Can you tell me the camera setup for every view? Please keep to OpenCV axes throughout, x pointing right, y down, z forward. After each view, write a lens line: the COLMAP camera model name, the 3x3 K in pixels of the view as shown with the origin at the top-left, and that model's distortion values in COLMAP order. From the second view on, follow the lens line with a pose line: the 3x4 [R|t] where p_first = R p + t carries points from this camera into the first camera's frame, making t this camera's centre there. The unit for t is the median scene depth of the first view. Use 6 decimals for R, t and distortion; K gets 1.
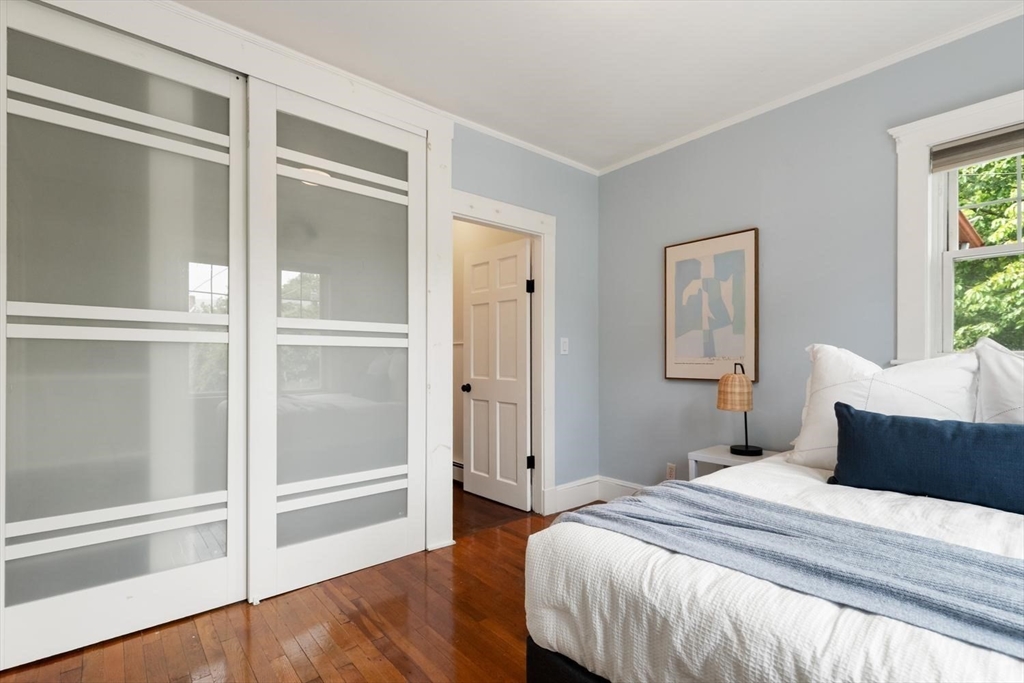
lens RADIAL K [[466.6, 0, 516.5], [0, 466.6, 340.8], [0, 0, 1]] dist [0.005808, -0.001613]
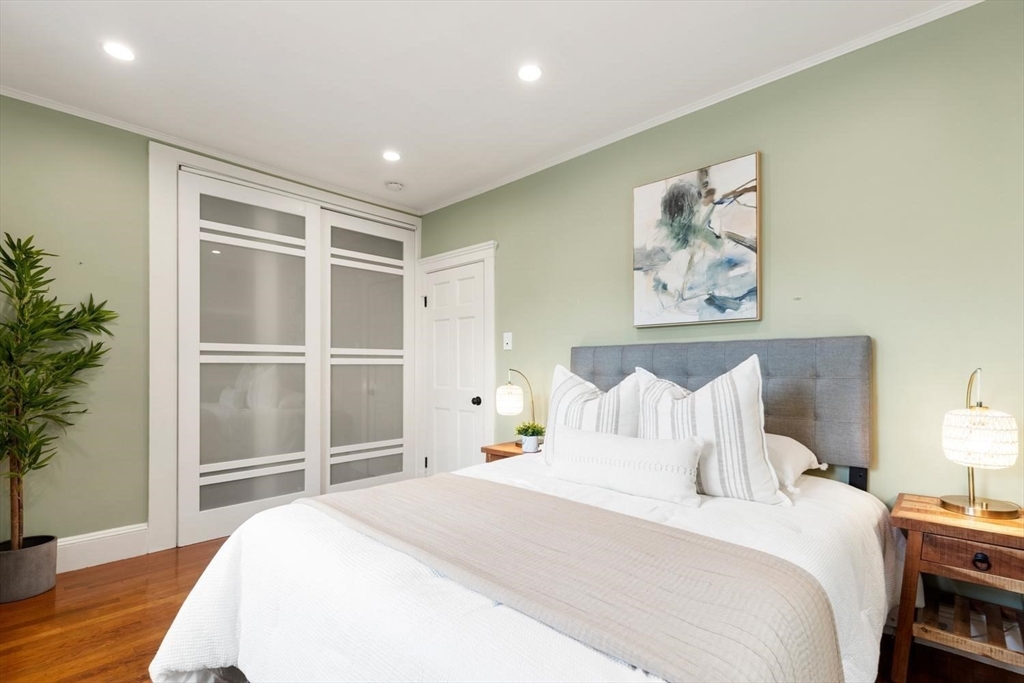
lens RADIAL K [[466.6, 0, 515.6], [0, 466.6, 343.1], [0, 0, 1]] dist [0.005808, -0.001613]
pose [[0.992053, -0.008397, 0.125542, -0.059071], [0.011601, 0.999625, -0.024812, -0.016258], [-0.125287, 0.026072, 0.991778, -0.739584]]
